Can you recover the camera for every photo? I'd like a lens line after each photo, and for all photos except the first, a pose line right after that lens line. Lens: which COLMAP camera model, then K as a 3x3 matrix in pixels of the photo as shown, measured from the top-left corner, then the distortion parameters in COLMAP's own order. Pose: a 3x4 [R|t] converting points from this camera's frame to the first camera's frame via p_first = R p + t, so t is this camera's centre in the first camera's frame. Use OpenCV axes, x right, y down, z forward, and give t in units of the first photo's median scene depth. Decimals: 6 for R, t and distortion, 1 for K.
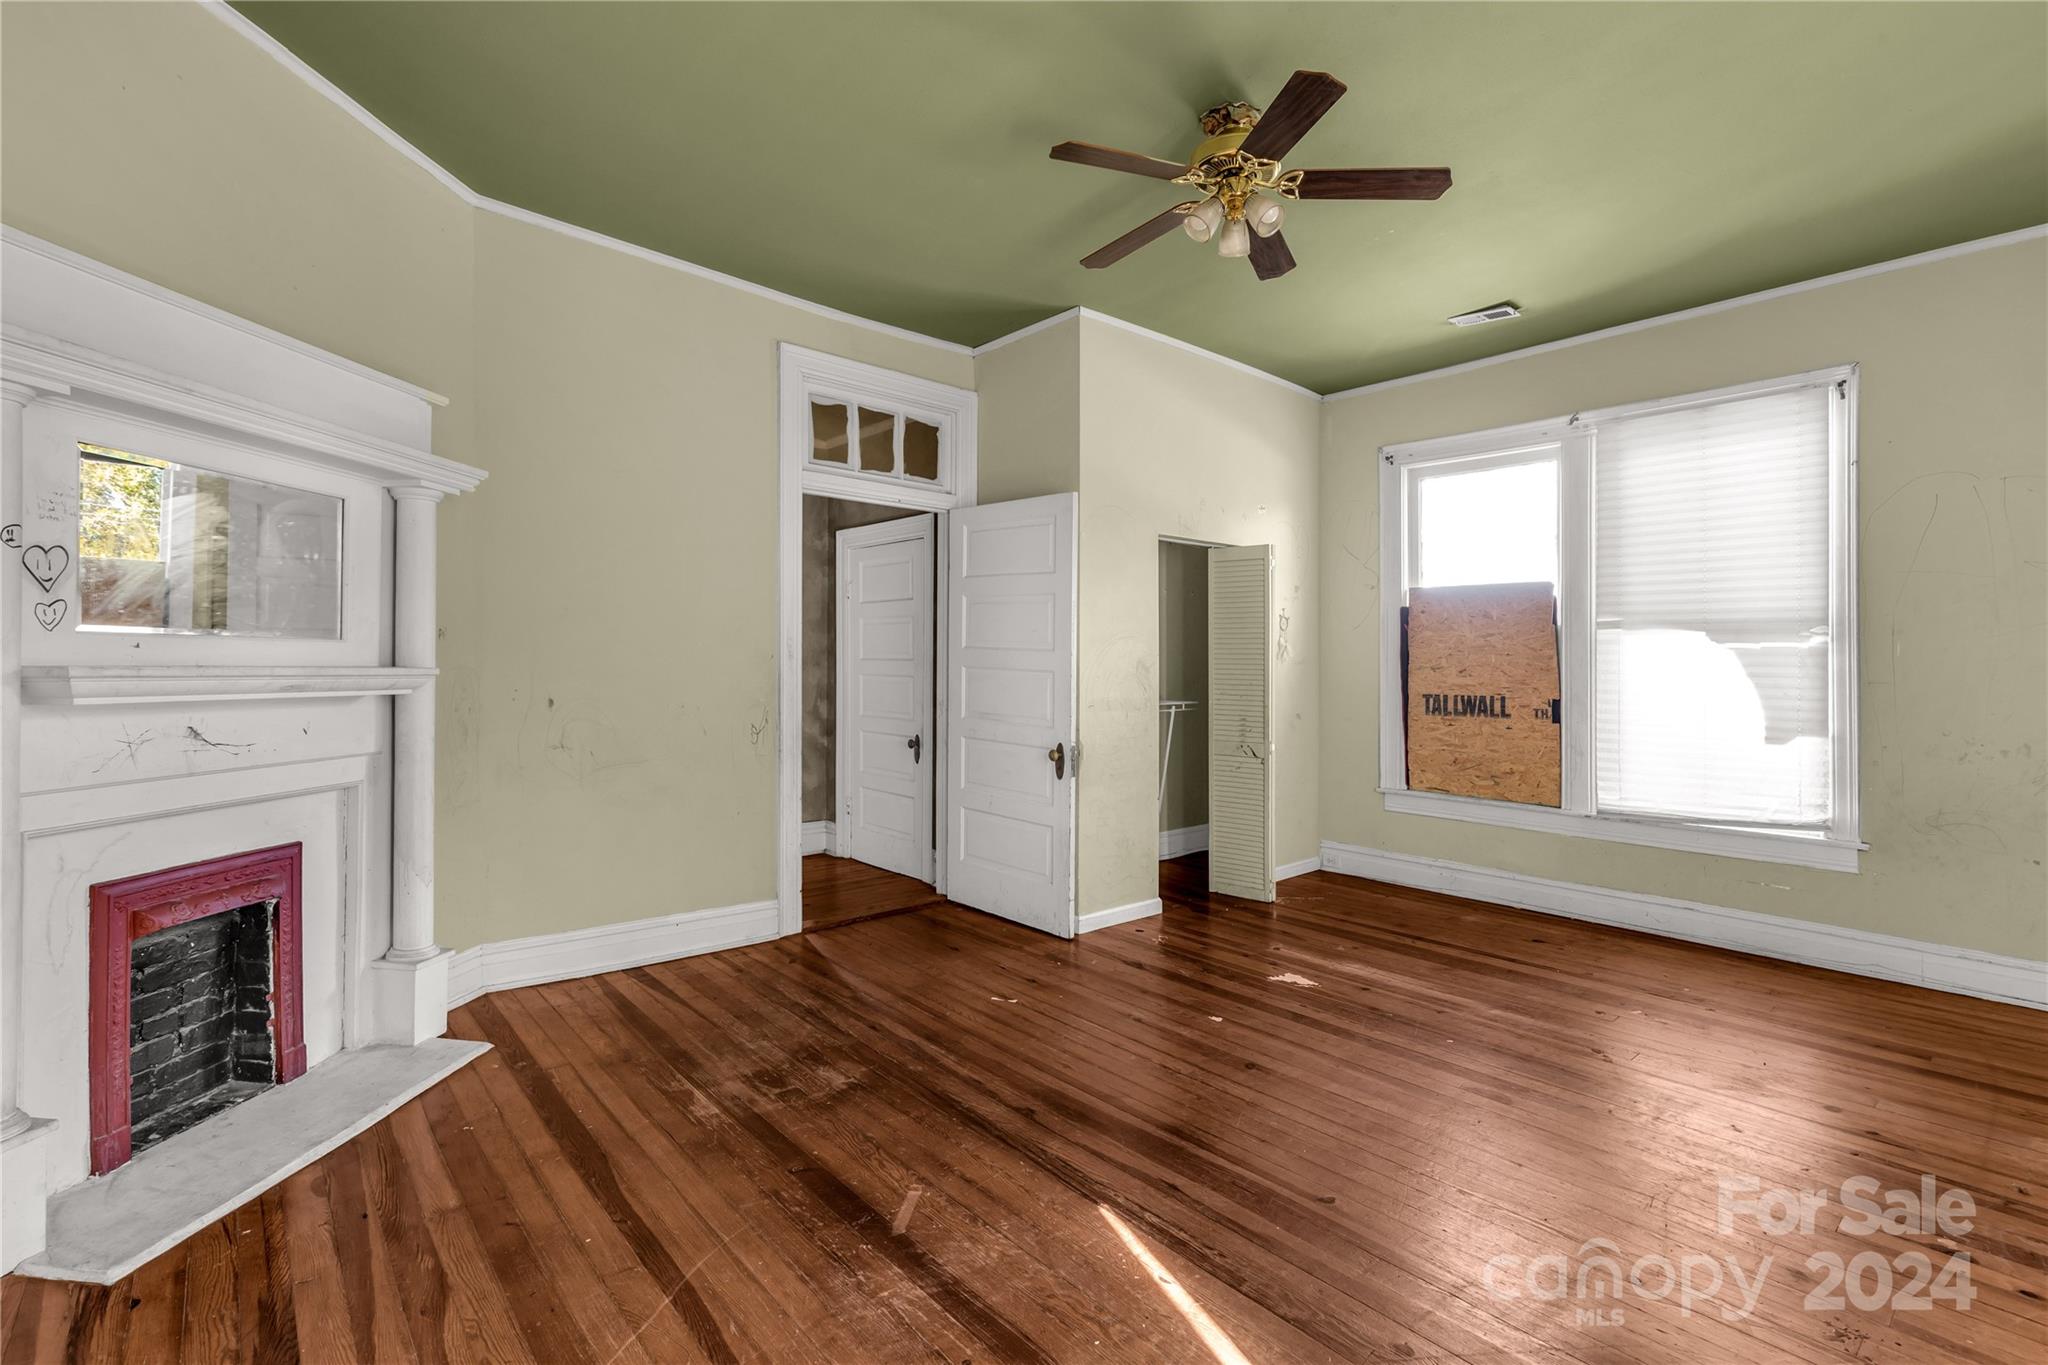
lens RADIAL K [[925.6, 0, 1016.8], [0, 925.6, 672.9], [0, 0, 1]] dist [0.001506, 0.000057]
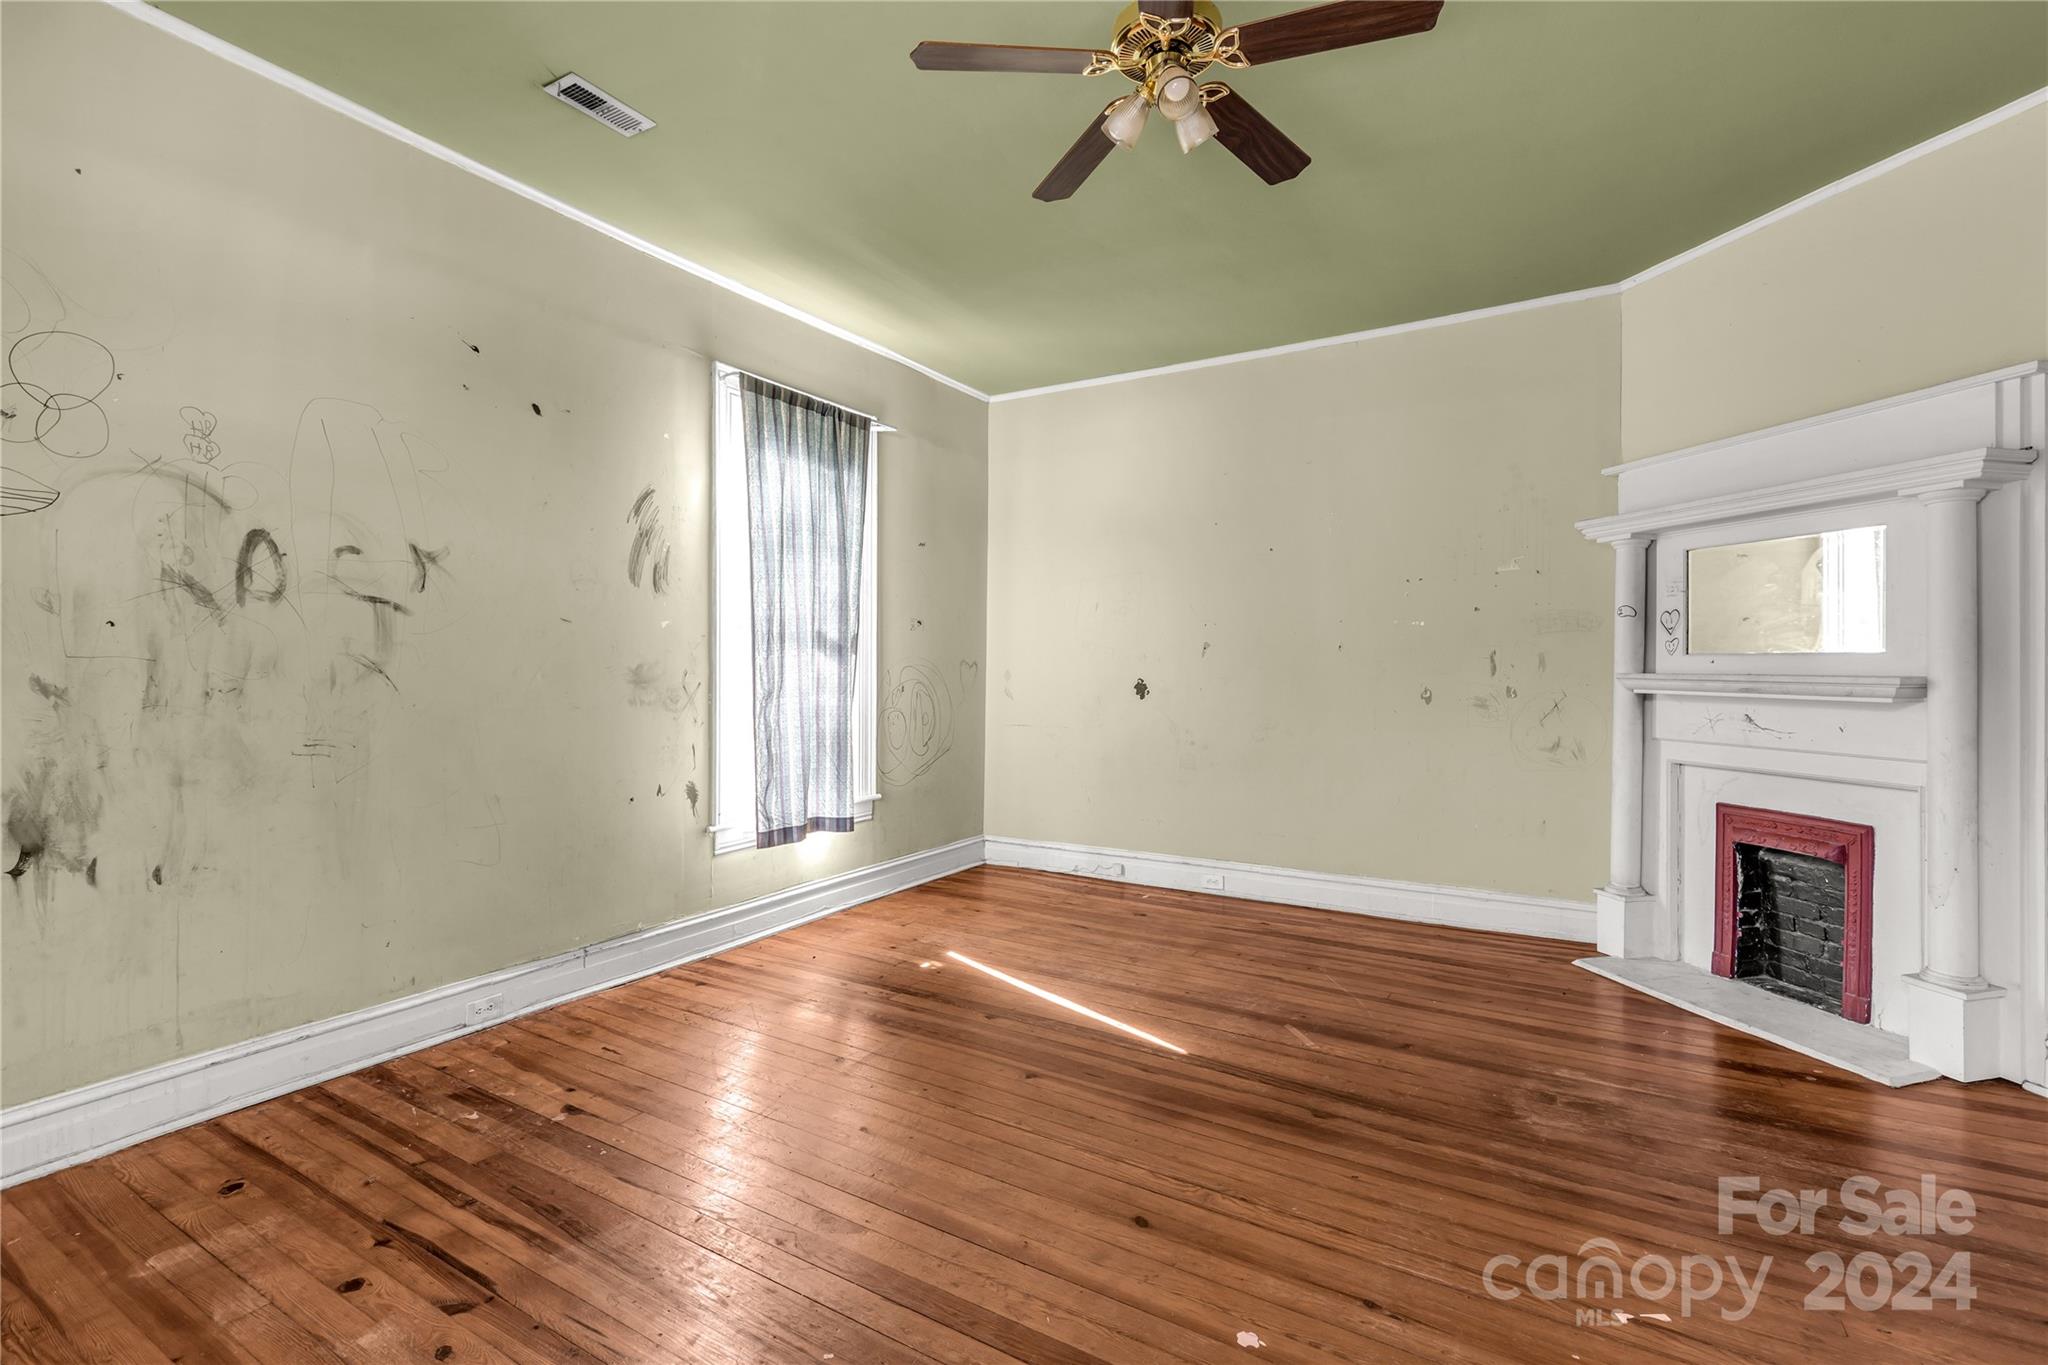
lens RADIAL K [[925.6, 0, 1016.8], [0, 925.6, 672.9], [0, 0, 1]] dist [0.001506, 0.000057]
pose [[-0.945286, -0.012600, -0.325999, 0.718250], [-0.016425, 0.999825, 0.008985, -0.003384], [0.325828, 0.013848, -0.945328, 2.021051]]
